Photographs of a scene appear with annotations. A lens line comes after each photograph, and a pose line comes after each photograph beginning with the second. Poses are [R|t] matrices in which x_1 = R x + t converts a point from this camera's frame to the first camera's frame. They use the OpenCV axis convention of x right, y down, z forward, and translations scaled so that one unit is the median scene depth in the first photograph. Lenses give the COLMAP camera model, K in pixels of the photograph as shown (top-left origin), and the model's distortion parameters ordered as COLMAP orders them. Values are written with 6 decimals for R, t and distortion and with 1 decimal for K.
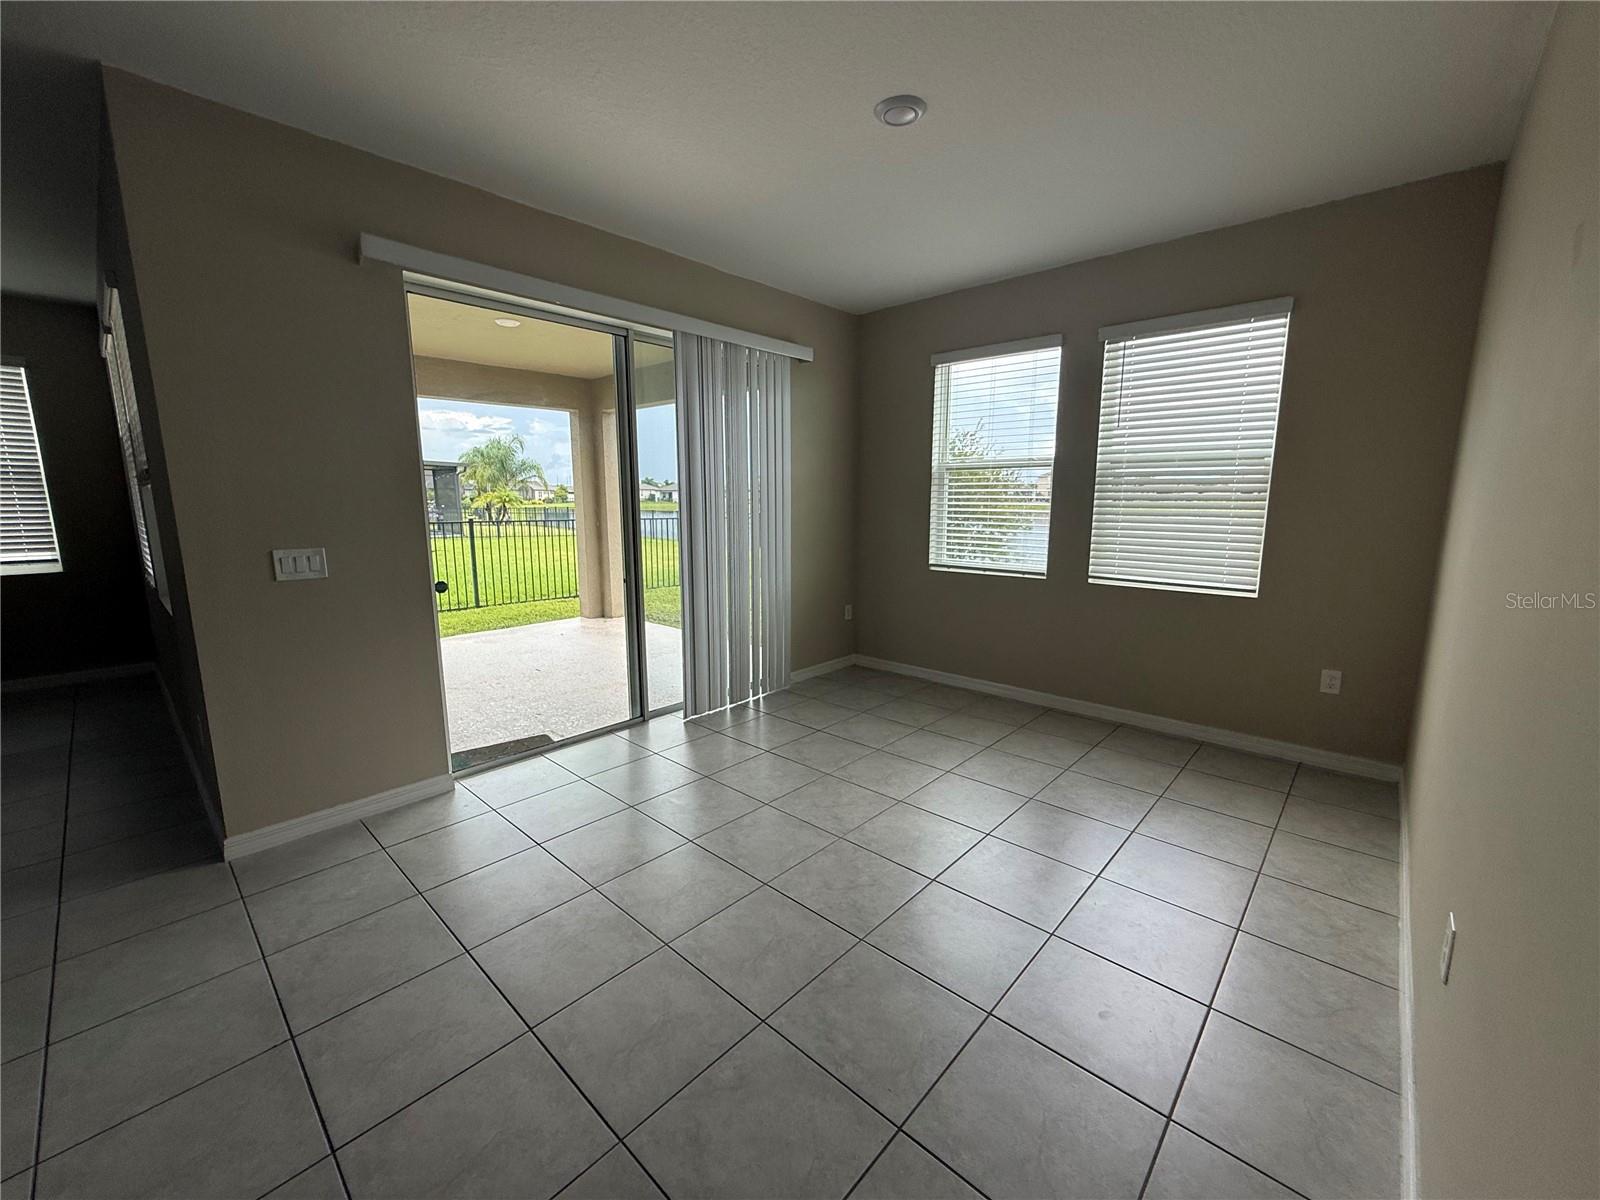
lens RADIAL K [[638.2, 0, 802.2], [0, 638.2, 601.0], [0, 0, 1]] dist [-0.000186, 0.000269]
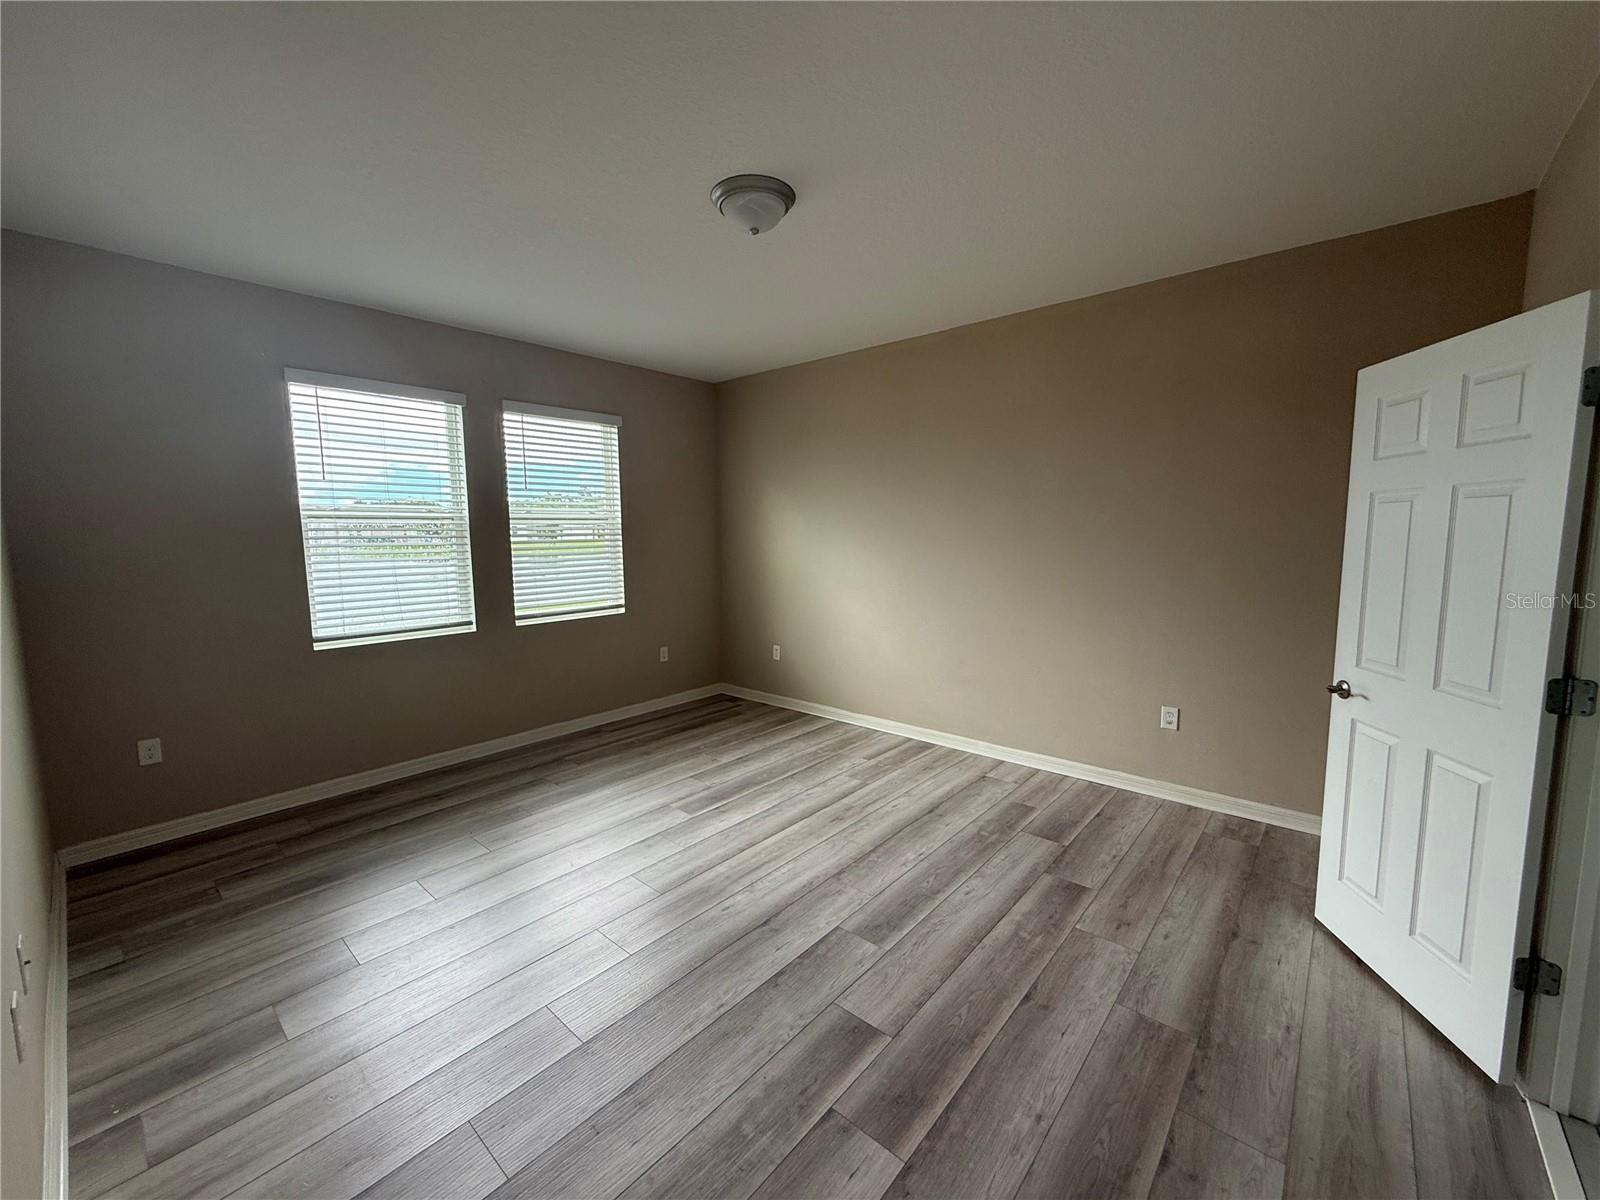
lens RADIAL K [[631.7, 0, 800.0], [0, 631.7, 600.0], [0, 0, 1]] dist [0.000904, 0.000207]
pose [[-0.014347, -0.107489, 0.994103, -0.656210], [0.178332, 0.977990, 0.108320, -0.104668], [-0.983866, 0.178834, 0.005137, 0.520639]]
